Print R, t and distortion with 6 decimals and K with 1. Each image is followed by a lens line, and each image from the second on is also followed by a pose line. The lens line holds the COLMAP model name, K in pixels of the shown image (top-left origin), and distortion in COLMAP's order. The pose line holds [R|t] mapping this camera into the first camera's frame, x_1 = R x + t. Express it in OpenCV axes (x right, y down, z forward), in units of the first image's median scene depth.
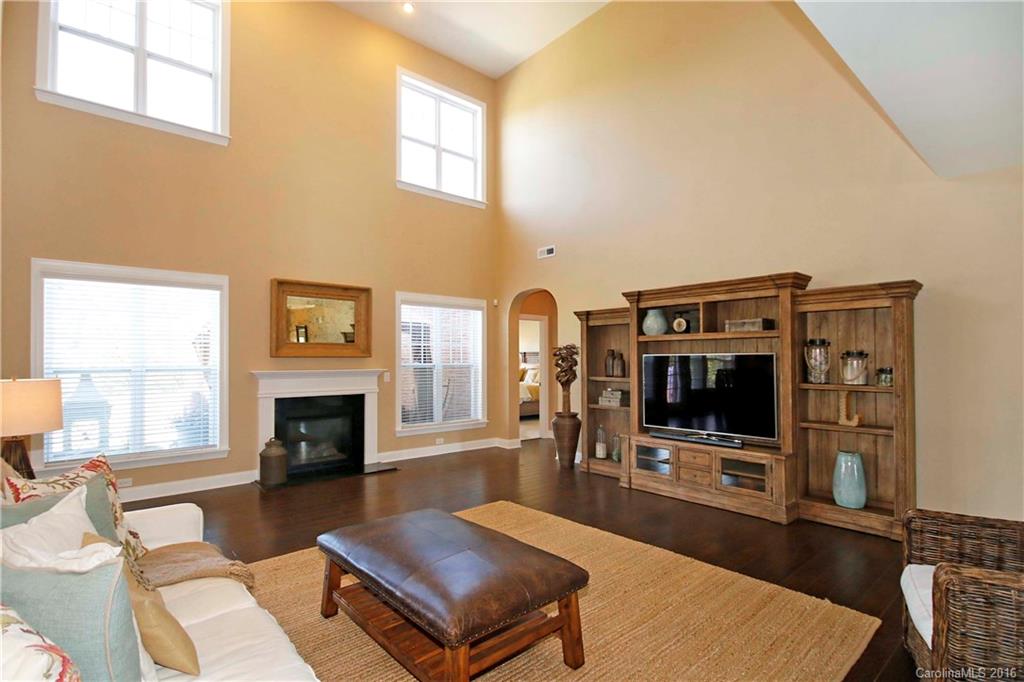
lens RADIAL K [[498.6, 0, 521.9], [0, 498.6, 347.7], [0, 0, 1]] dist [-0.004464, -0.001342]
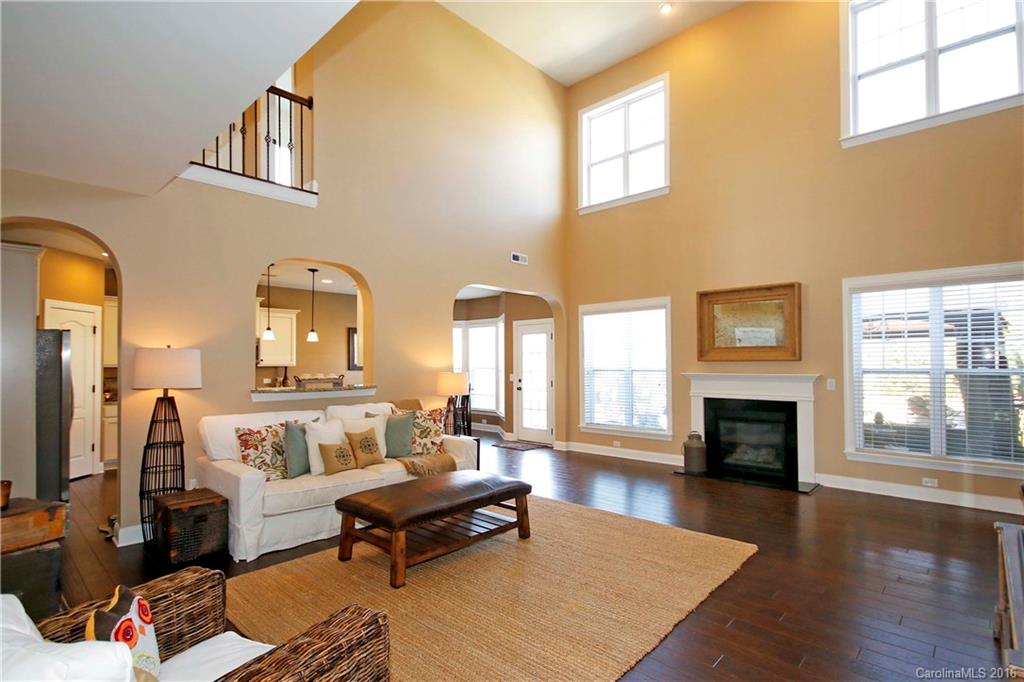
lens RADIAL K [[498.6, 0, 550.5], [0, 498.6, 354.3], [0, 0, 1]] dist [-0.004464, -0.001342]
pose [[0.123303, -0.014663, -0.992261, 0.521409], [0.024288, 0.999636, -0.011754, 0.007757], [0.992072, -0.022650, 0.123614, 0.462481]]
